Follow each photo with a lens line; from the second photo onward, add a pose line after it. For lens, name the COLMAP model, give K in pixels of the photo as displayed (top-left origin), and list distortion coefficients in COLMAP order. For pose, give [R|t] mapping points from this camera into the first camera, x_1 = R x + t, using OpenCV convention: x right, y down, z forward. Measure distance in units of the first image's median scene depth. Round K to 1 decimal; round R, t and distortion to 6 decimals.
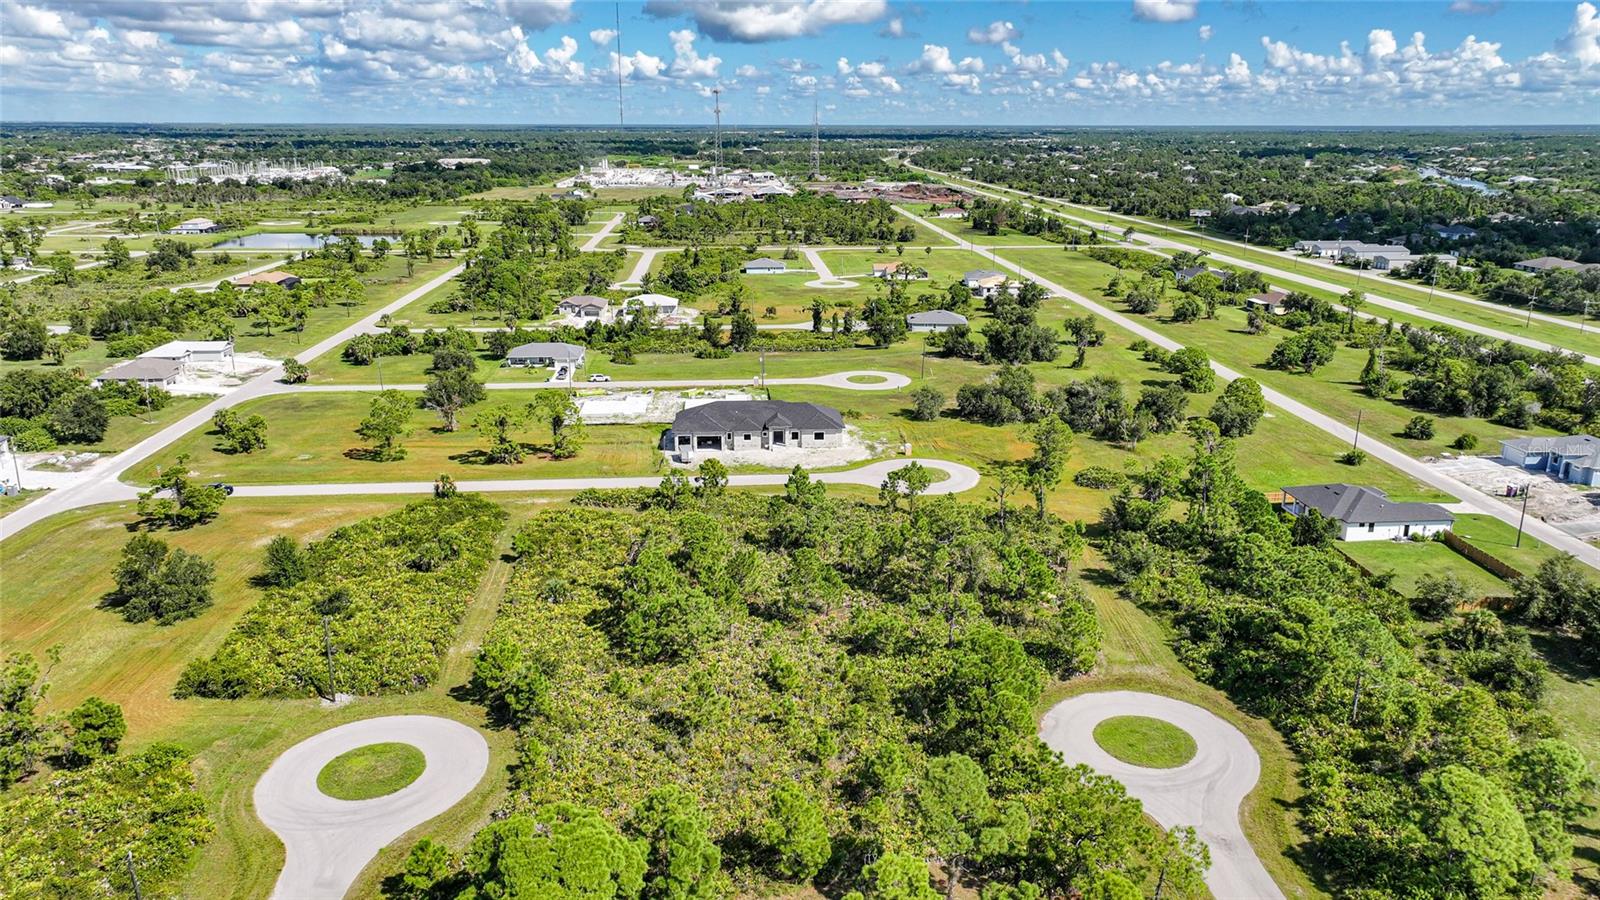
lens RADIAL K [[1118.0, 0, 806.6], [0, 1118.0, 449.6], [0, 0, 1]] dist [0.000752, 0.014459]
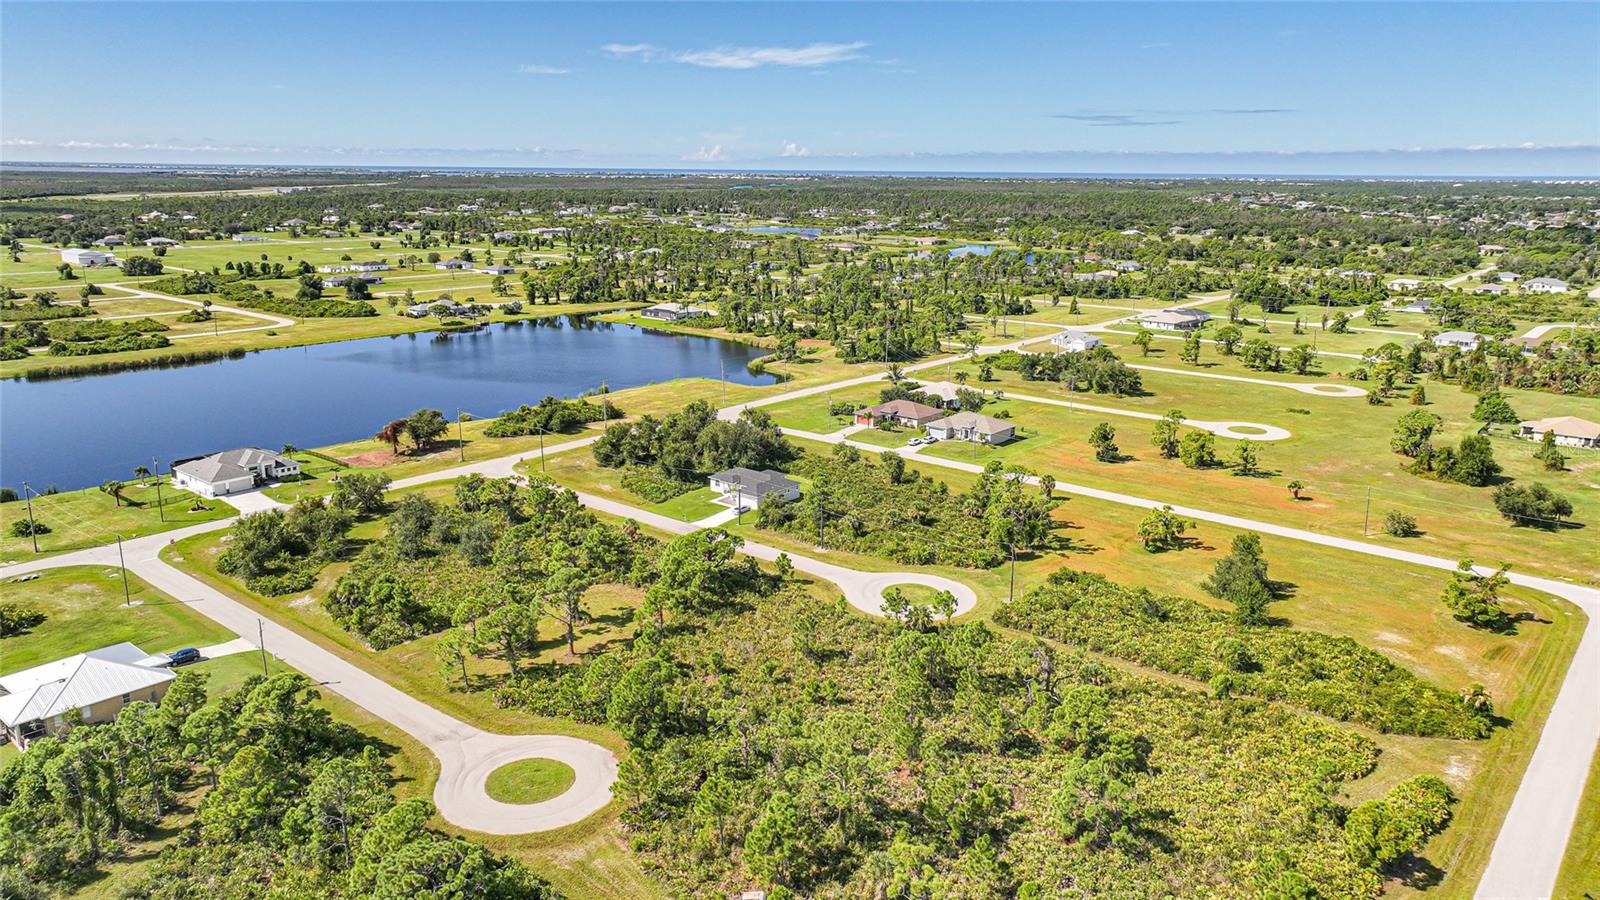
lens RADIAL K [[1118.0, 0, 806.6], [0, 1118.0, 449.6], [0, 0, 1]] dist [0.000752, 0.014459]
pose [[-0.703158, 0.164104, -0.691837, 0.345555], [-0.207850, 0.883062, 0.420714, -0.235349], [0.679976, 0.439626, -0.586823, 0.709299]]
